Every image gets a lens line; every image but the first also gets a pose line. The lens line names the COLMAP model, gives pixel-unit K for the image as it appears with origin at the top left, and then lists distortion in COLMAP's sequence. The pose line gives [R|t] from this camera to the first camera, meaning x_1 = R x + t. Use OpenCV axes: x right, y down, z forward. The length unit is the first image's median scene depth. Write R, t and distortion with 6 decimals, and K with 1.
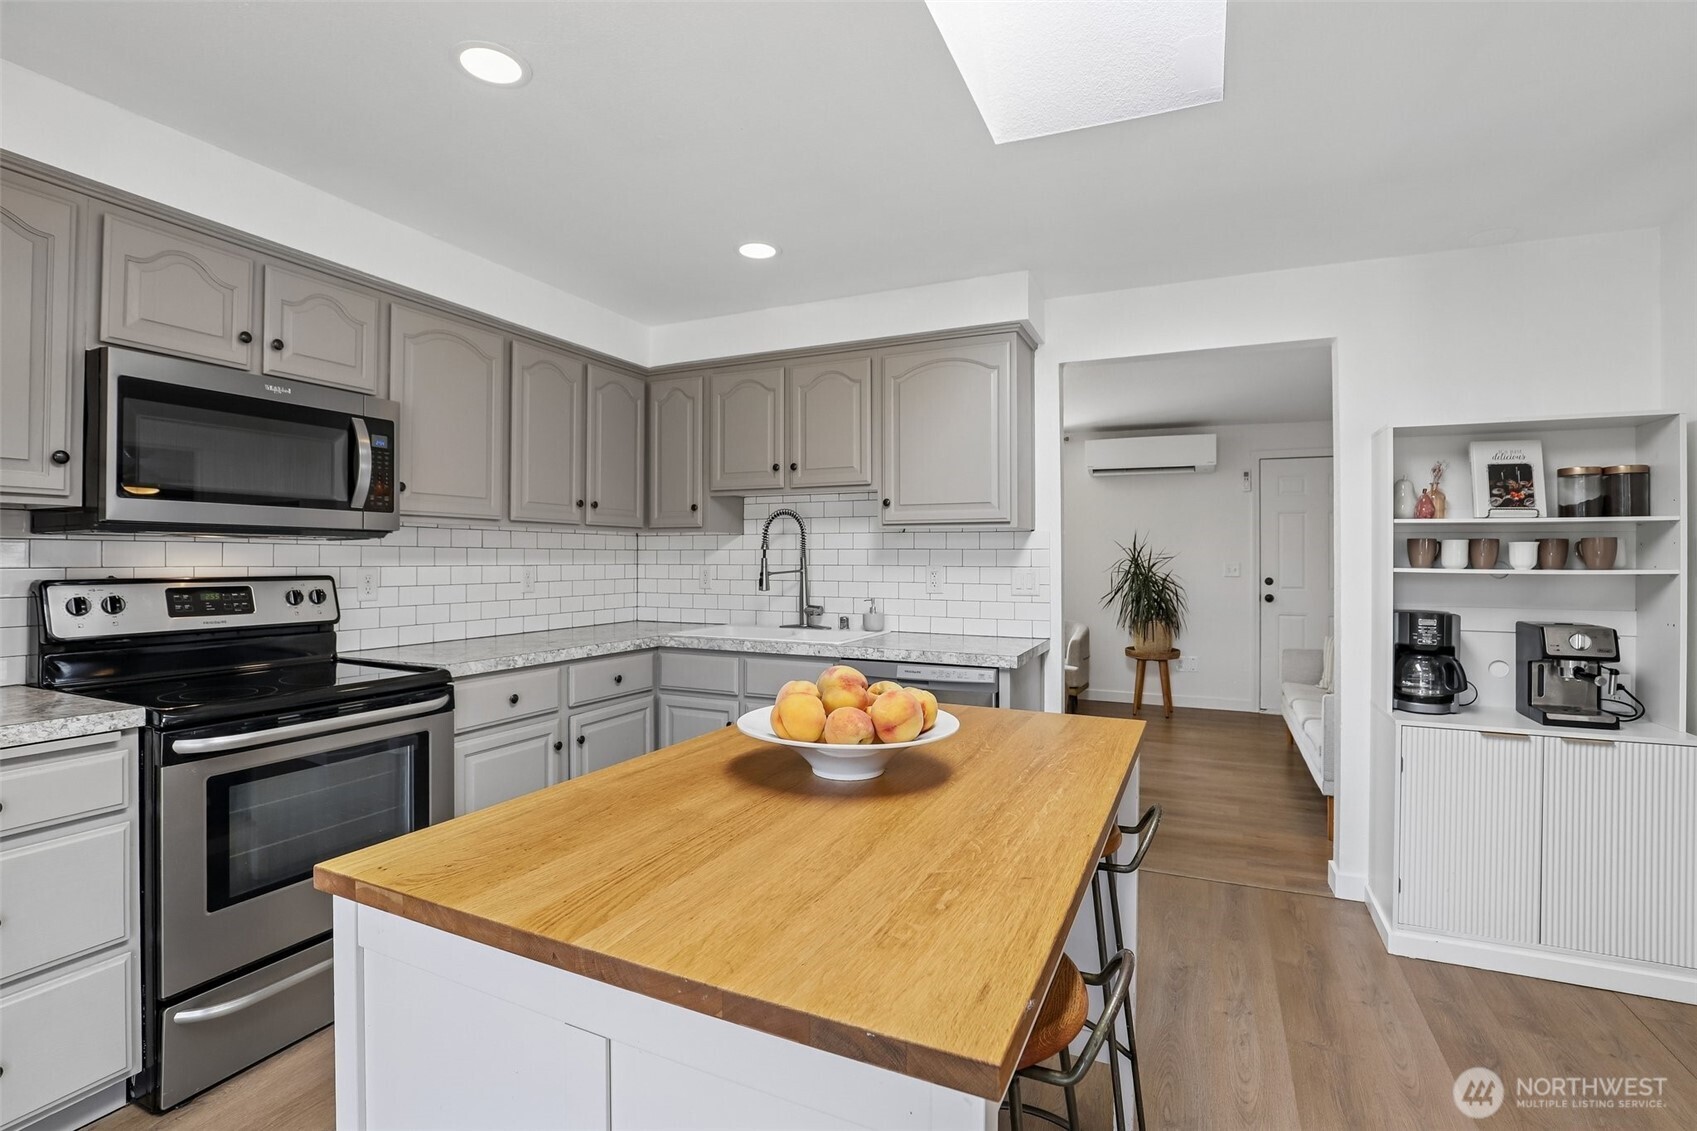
lens RADIAL K [[799.1, 0, 848.5], [0, 799.1, 565.5], [0, 0, 1]] dist [-0.034915, 0.010706]
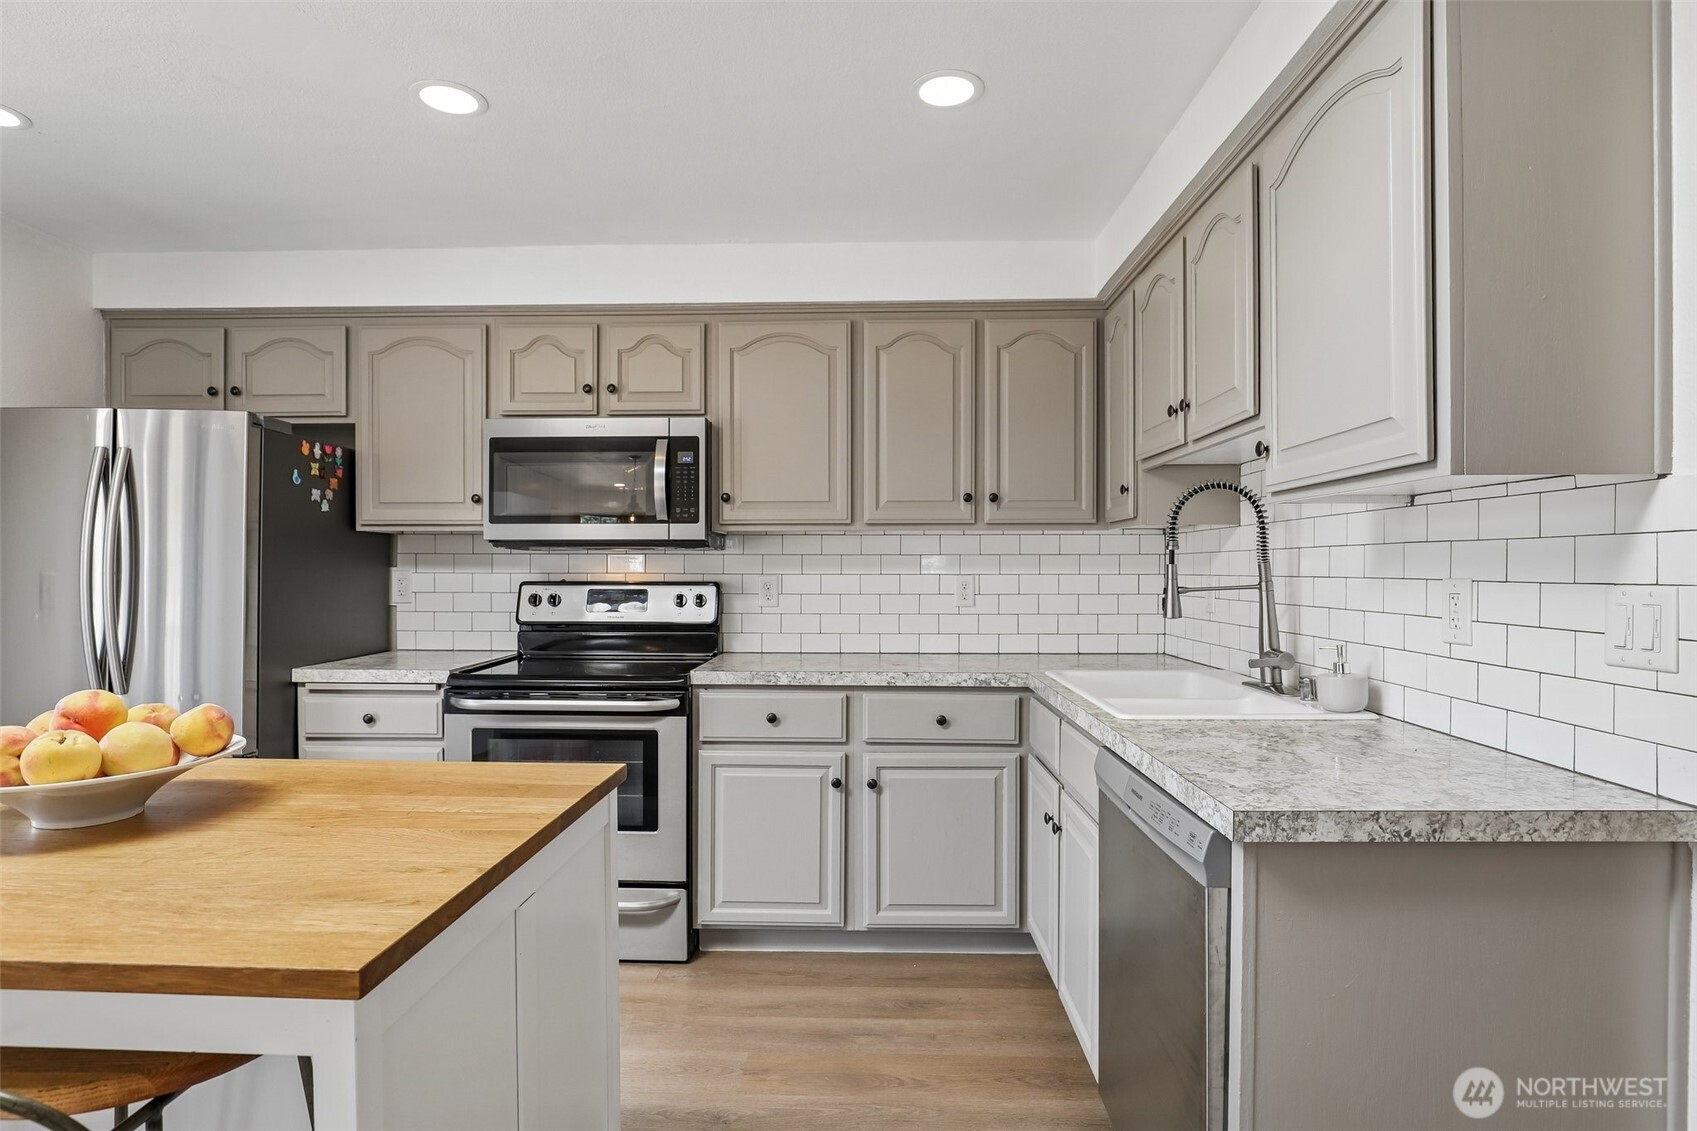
lens RADIAL K [[896.3, 0, 844.4], [0, 896.3, 584.7], [0, 0, 1]] dist [-0.001273, 0.000170]
pose [[0.376422, 0.014592, -0.926334, 0.510910], [-0.006567, 0.999893, 0.013082, -0.001070], [0.926425, 0.001159, 0.376477, 0.610412]]
